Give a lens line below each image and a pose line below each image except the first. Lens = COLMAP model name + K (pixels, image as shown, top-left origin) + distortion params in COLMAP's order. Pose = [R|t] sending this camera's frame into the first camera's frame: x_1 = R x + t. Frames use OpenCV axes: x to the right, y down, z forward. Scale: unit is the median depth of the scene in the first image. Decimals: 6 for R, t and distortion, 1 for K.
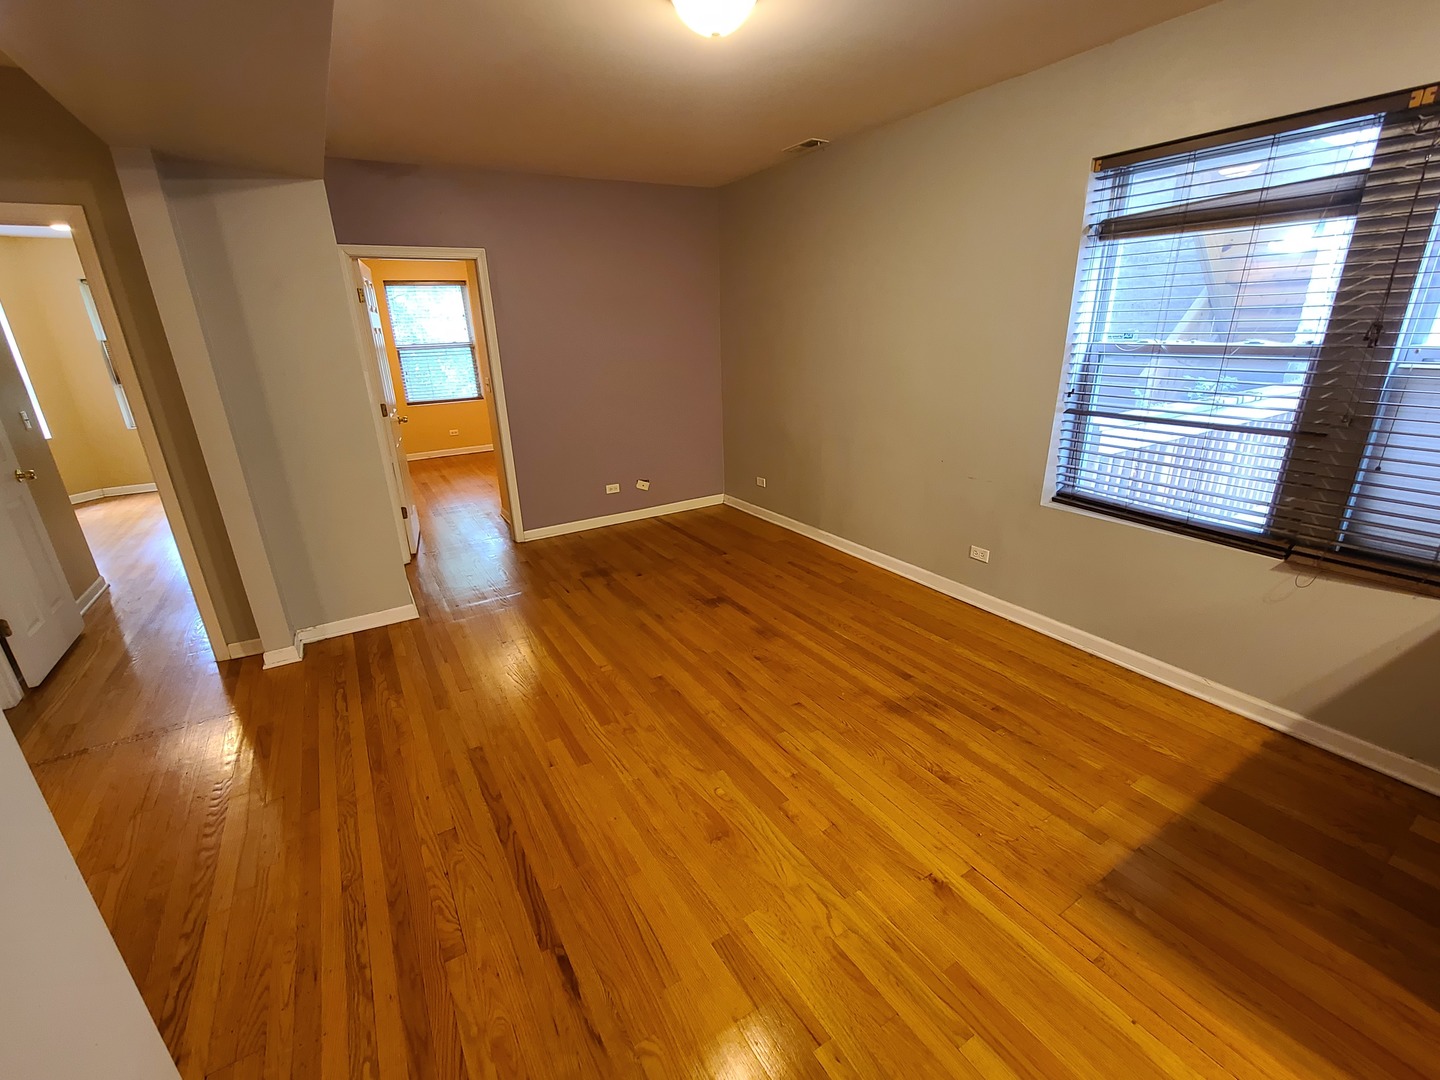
lens RADIAL K [[620.1, 0, 713.5], [0, 620.1, 543.6], [0, 0, 1]] dist [-0.011993, 0.003550]
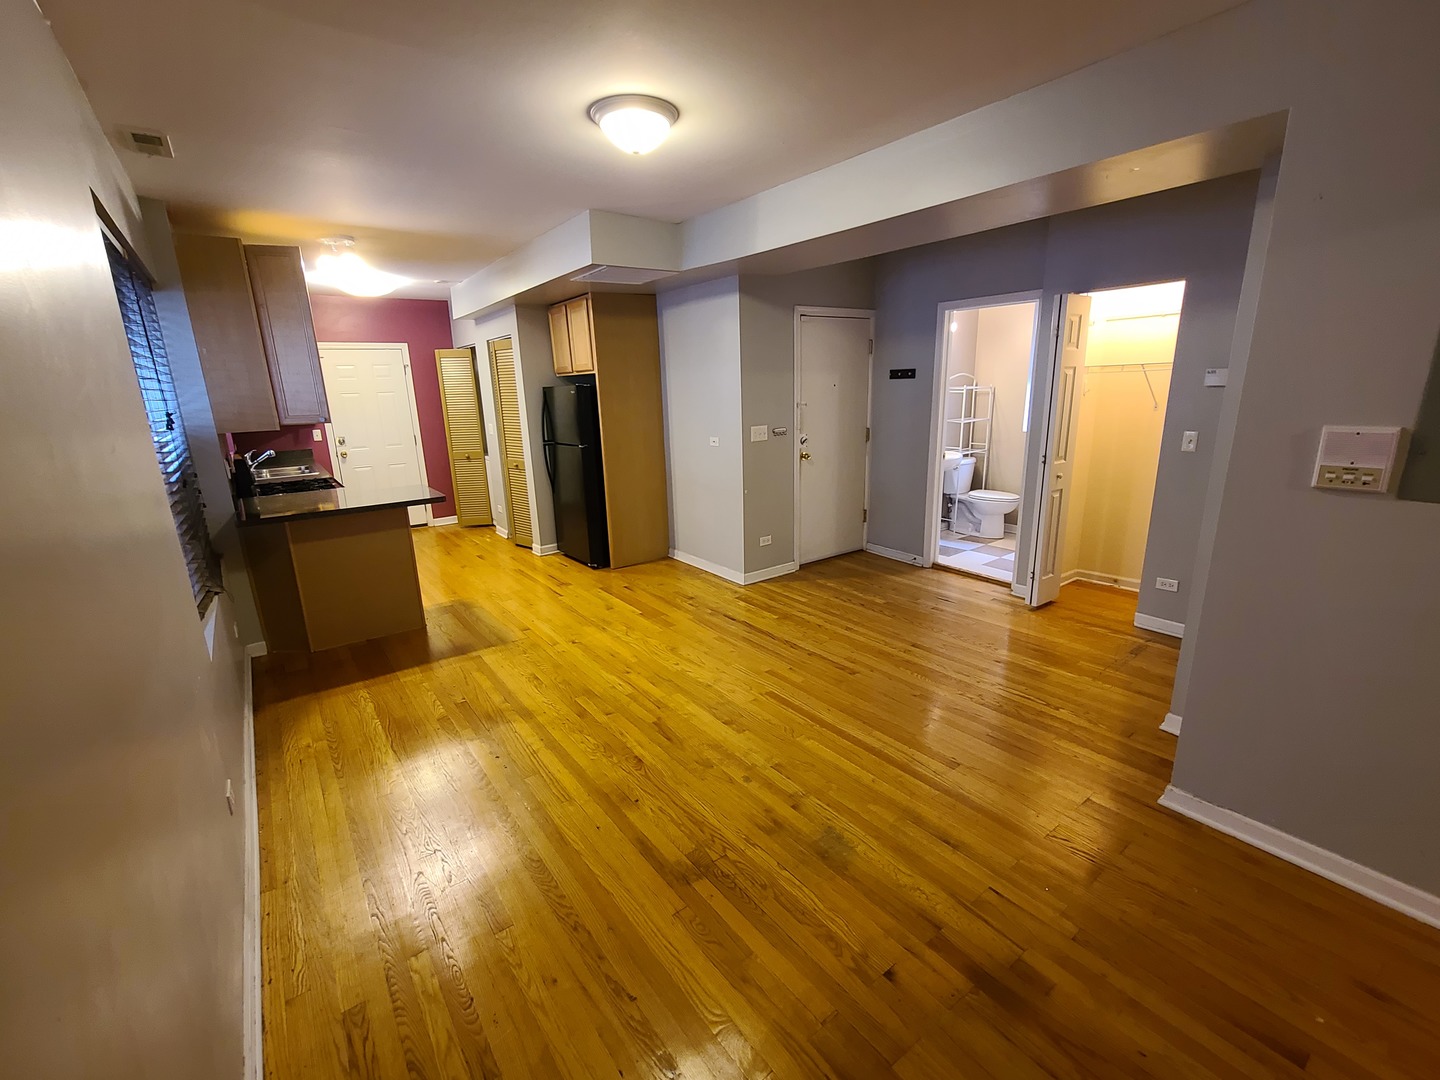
lens RADIAL K [[620.1, 0, 713.5], [0, 620.1, 543.6], [0, 0, 1]] dist [-0.011993, 0.003550]
pose [[-0.993754, 0.083560, -0.073959, 0.002864], [0.028038, 0.828487, 0.559306, -0.623586], [0.108010, 0.553739, -0.825655, 1.771466]]
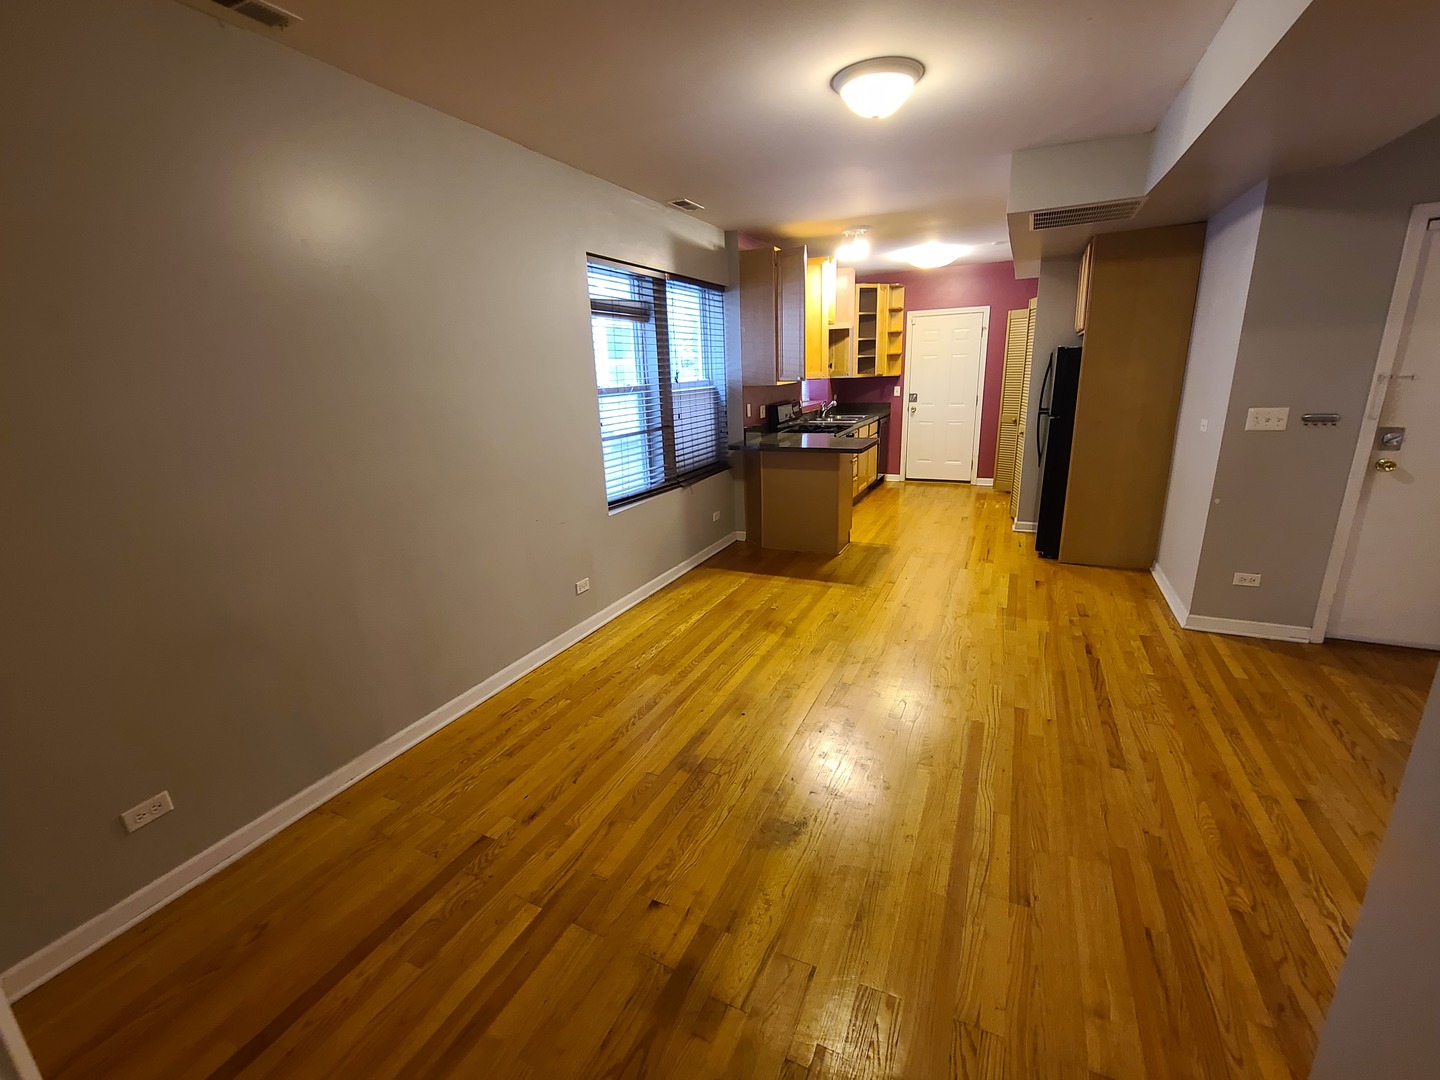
lens RADIAL K [[620.1, 0, 713.5], [0, 620.1, 543.6], [0, 0, 1]] dist [-0.011993, 0.003550]
pose [[-0.545744, -0.177715, 0.818890, -0.698324], [0.329642, 0.852925, 0.404789, -0.510158], [-0.770389, 0.490852, -0.406897, 1.553905]]
